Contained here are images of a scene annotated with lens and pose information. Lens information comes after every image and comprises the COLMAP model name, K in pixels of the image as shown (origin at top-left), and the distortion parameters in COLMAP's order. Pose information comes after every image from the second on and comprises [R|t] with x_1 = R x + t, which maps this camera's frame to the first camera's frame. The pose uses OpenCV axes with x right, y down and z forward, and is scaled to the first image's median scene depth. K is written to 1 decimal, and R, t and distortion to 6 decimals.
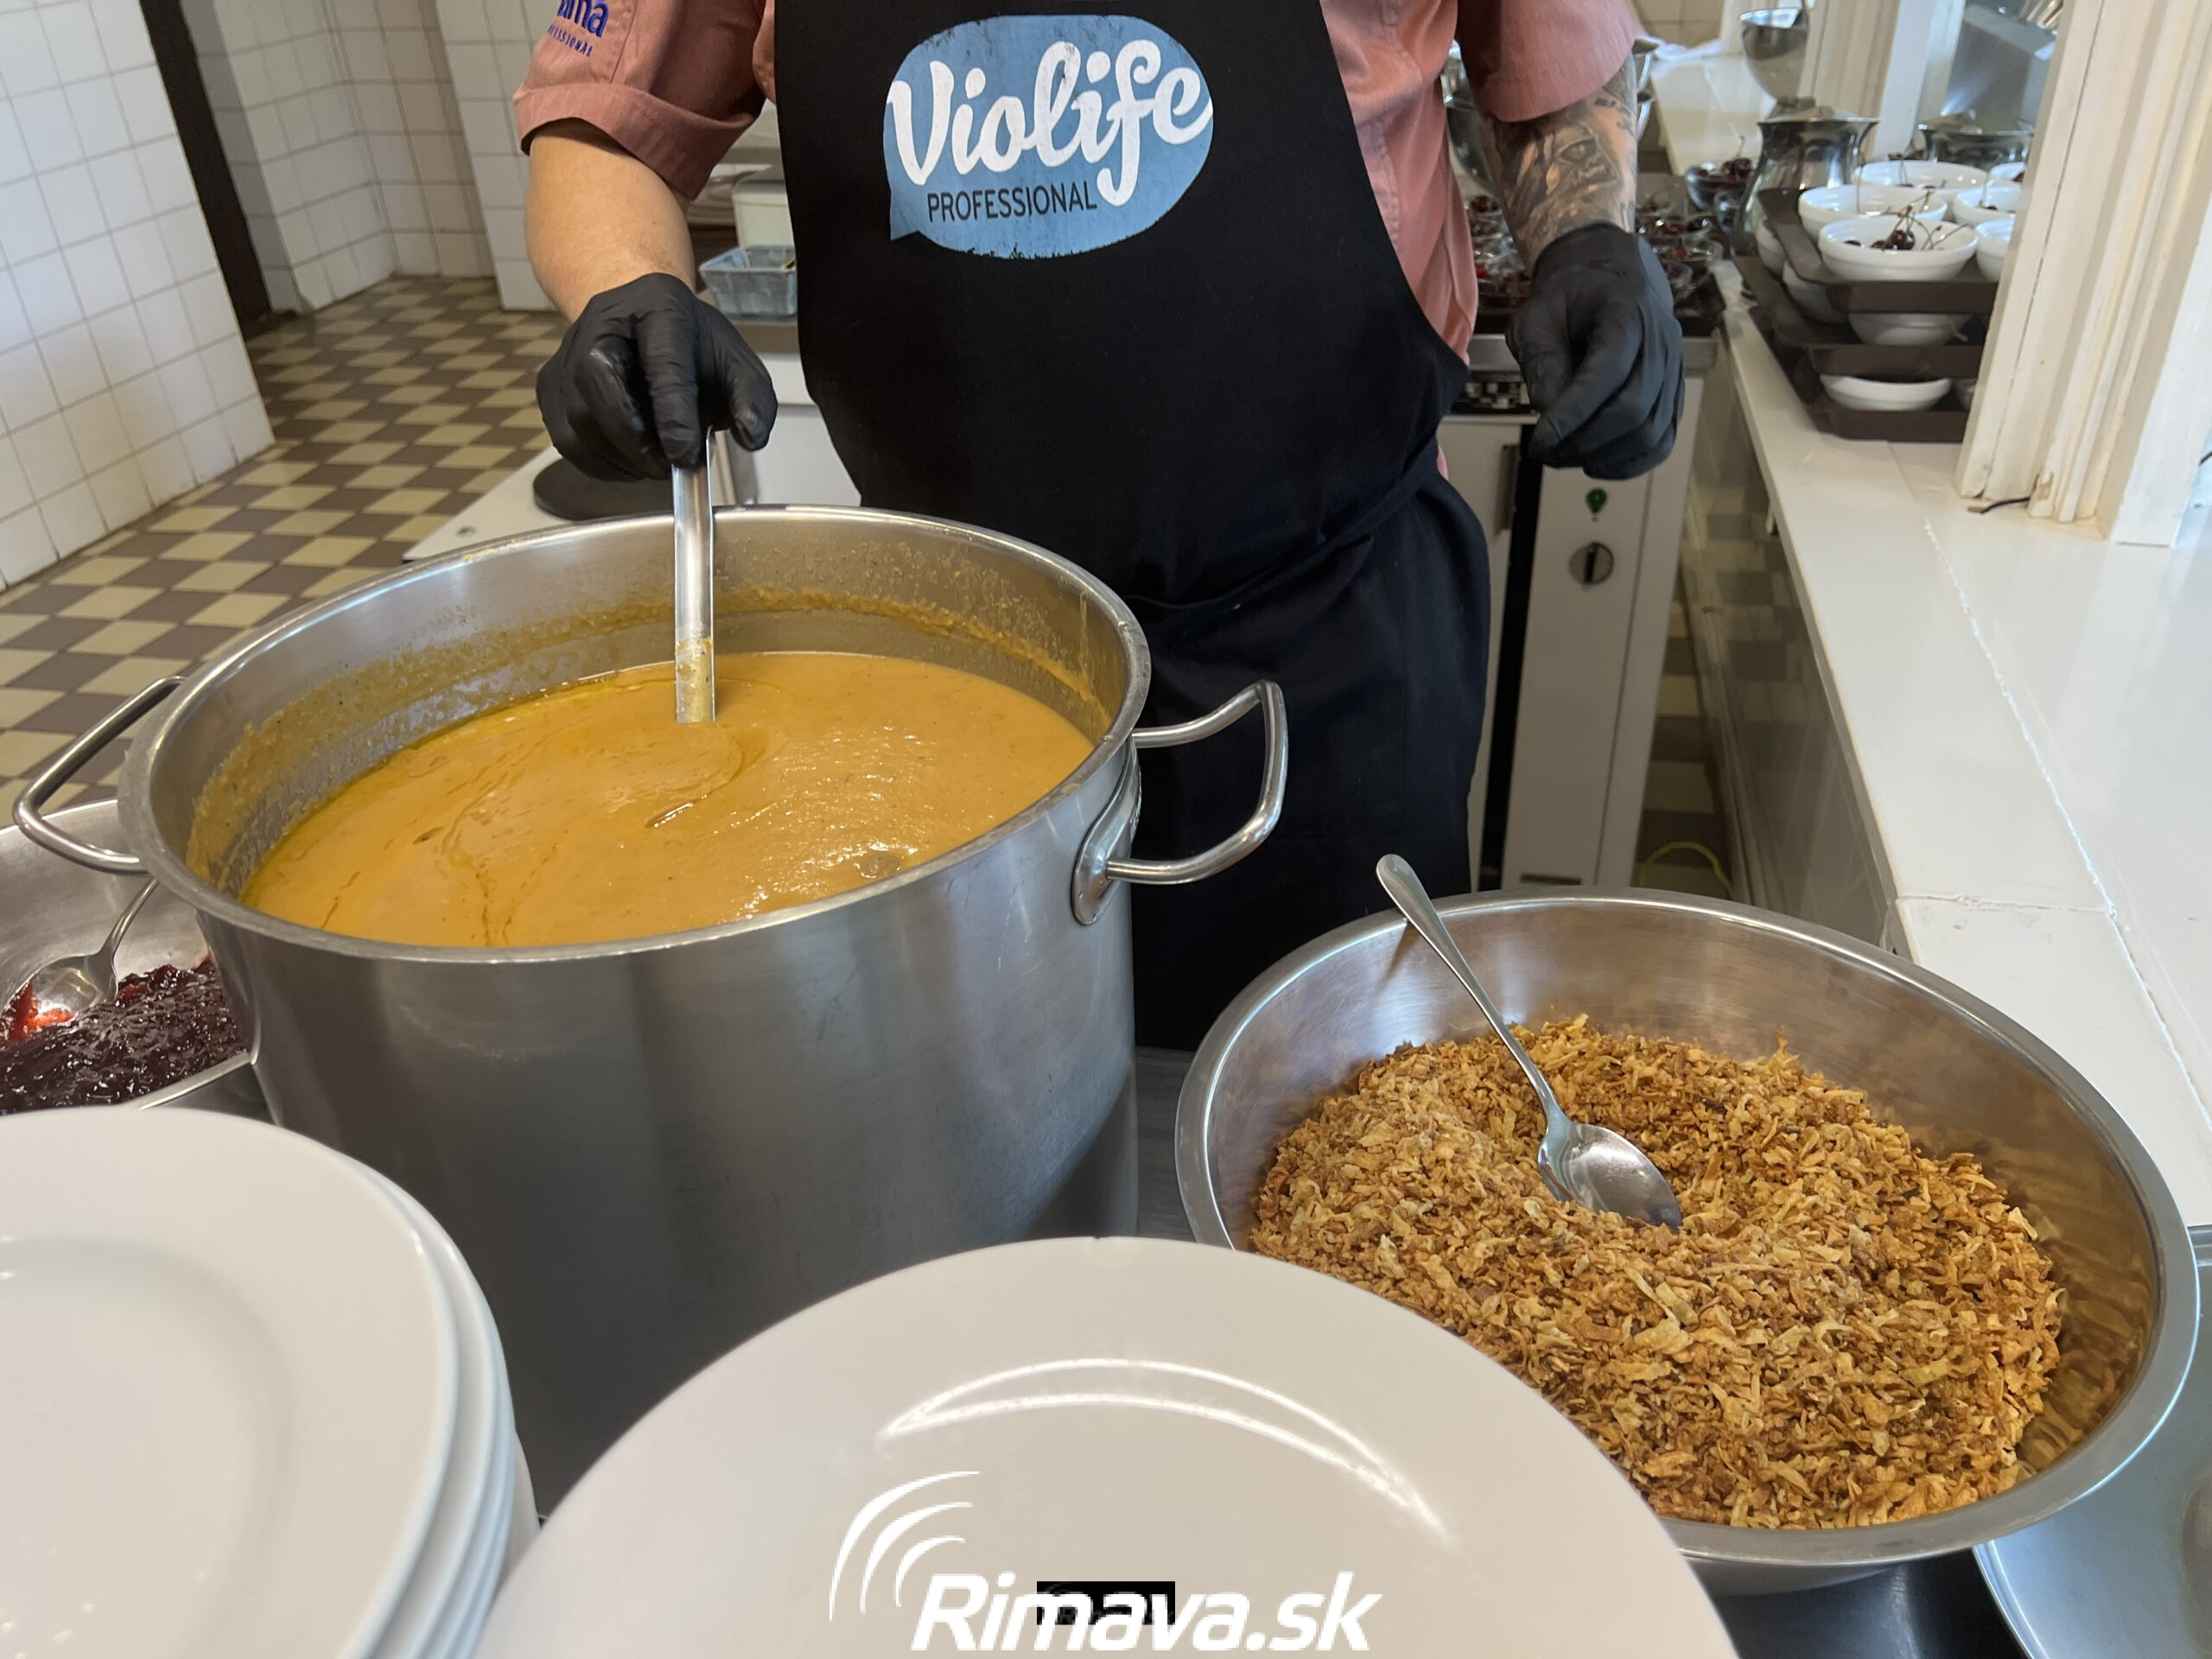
lens RADIAL K [[1686.1, 0, 1106.0], [0, 1686.1, 829.5], [0, 0, 1]] dist [0.000946, 0.000264]
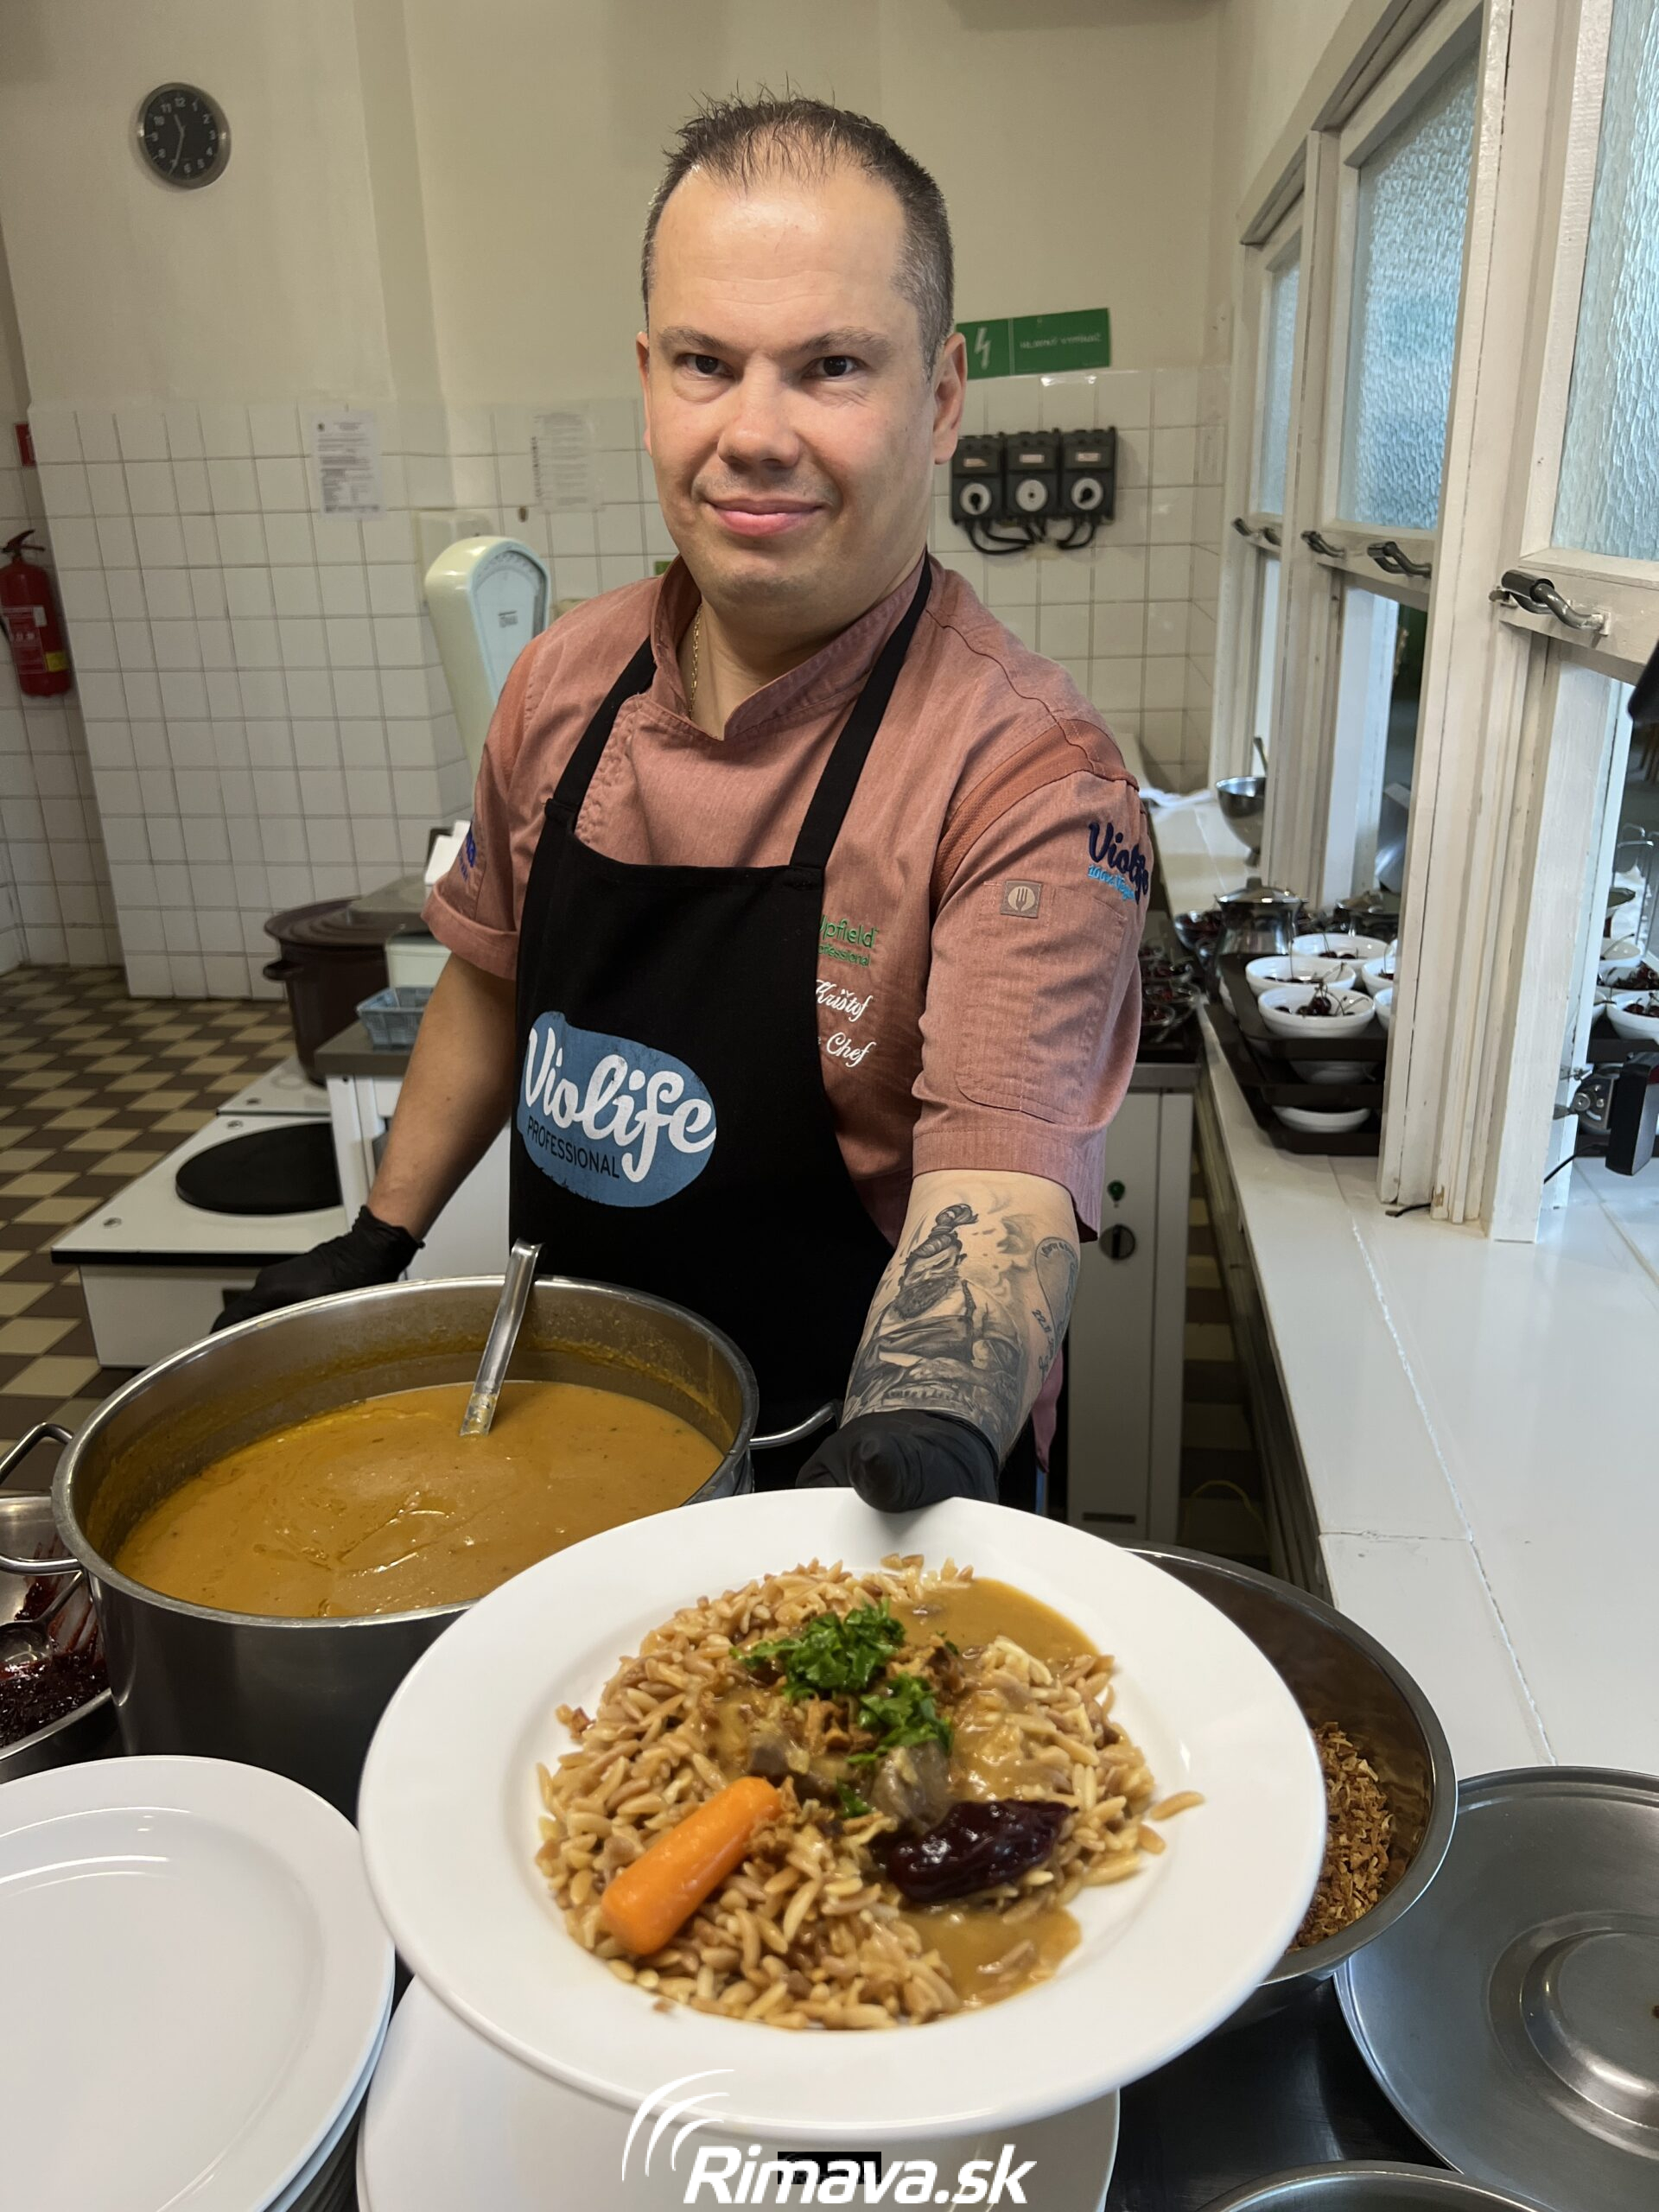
lens RADIAL K [[1668.6, 0, 849.0], [0, 1668.6, 1082.4], [0, 0, 1]] dist [0.014868, 0.002614]
pose [[0.995588, -0.013827, 0.092803, -0.012129], [0.034327, 0.974188, -0.223114, -0.016032], [-0.087323, 0.225316, 0.970365, -0.210005]]
